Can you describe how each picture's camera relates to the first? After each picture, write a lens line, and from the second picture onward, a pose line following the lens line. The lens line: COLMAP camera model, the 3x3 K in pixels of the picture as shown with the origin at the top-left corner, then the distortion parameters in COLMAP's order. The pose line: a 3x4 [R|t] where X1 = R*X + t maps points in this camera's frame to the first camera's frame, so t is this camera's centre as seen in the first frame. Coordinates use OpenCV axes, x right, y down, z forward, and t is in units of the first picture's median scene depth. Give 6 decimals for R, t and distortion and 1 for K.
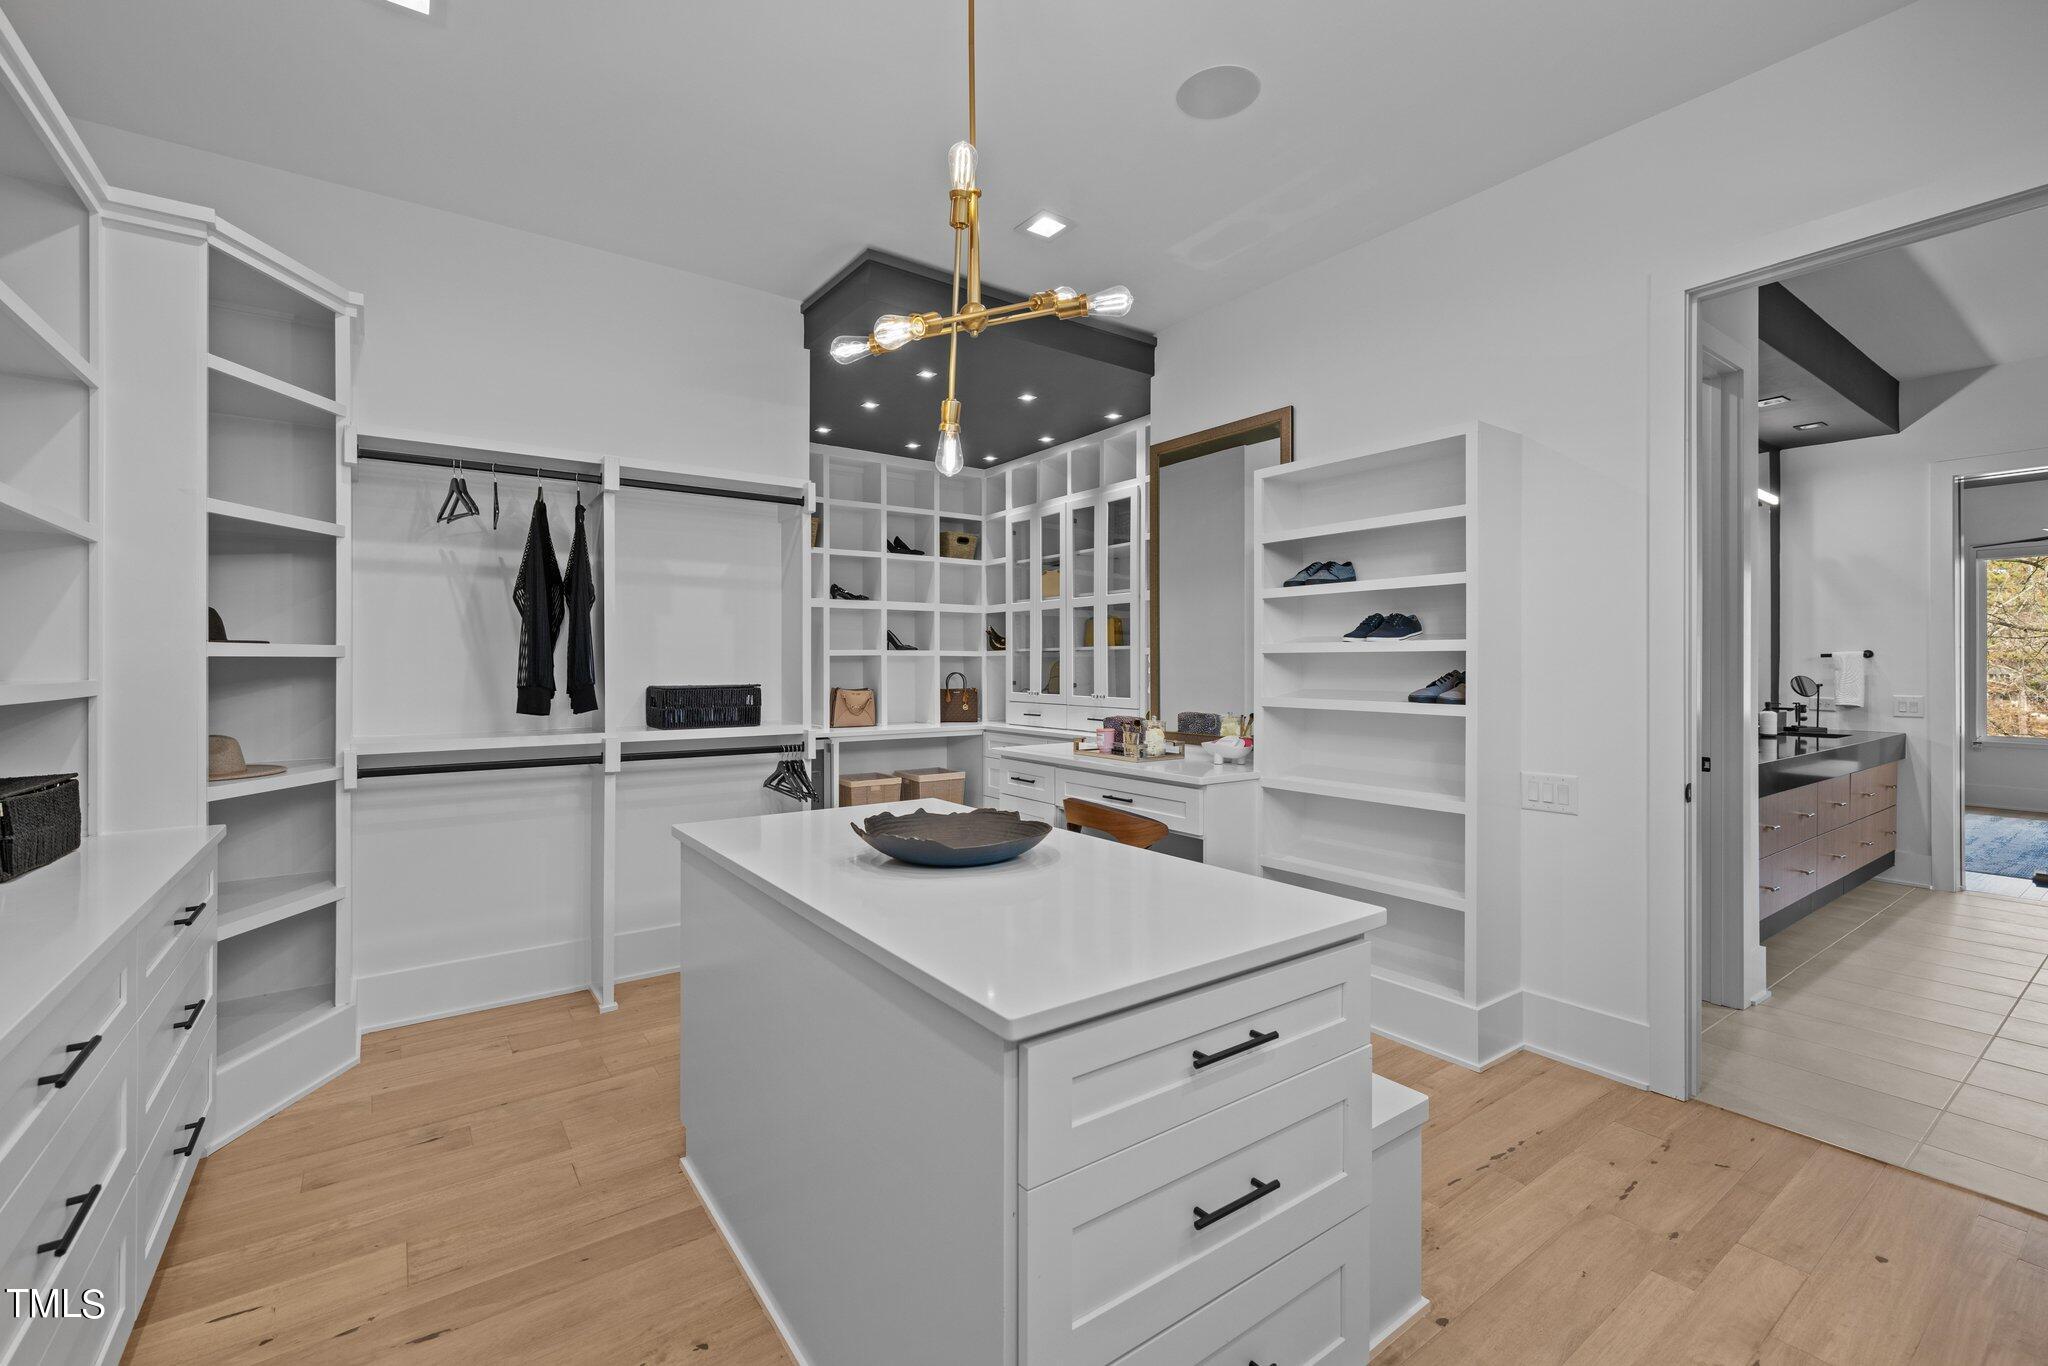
lens RADIAL K [[875.2, 0, 1034.6], [0, 875.2, 662.7], [0, 0, 1]] dist [0.001622, -0.001127]
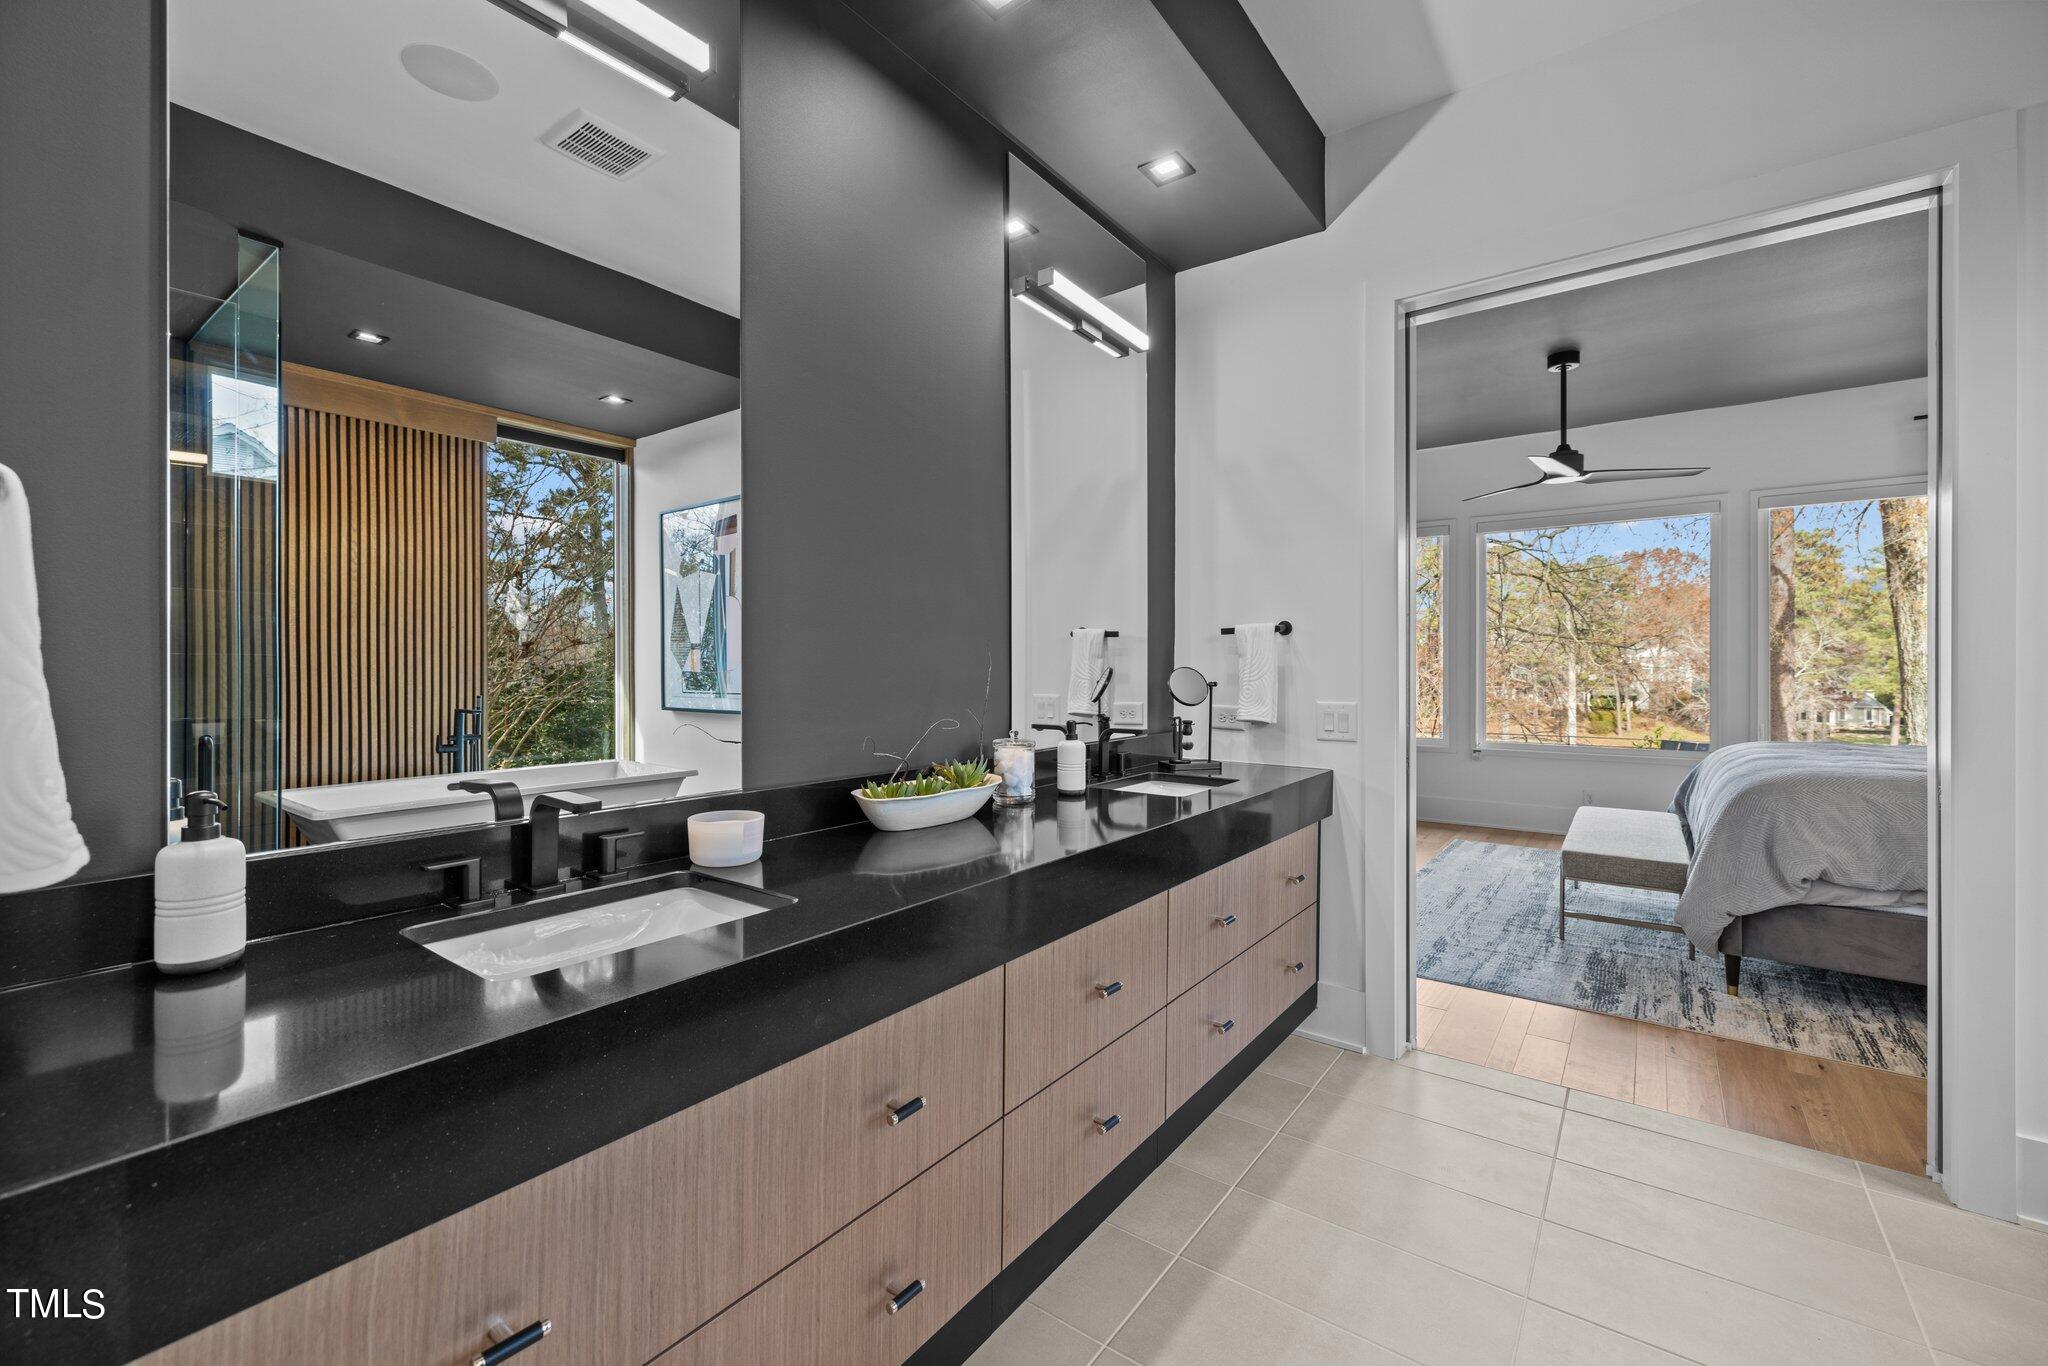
lens RADIAL K [[875.2, 0, 1022.3], [0, 875.2, 673.6], [0, 0, 1]] dist [0.001622, -0.001127]
pose [[0.950545, -0.005550, 0.310539, 0.622523], [0.003362, 0.999966, 0.007580, 0.014394], [-0.310570, -0.006161, 0.950530, 0.523053]]
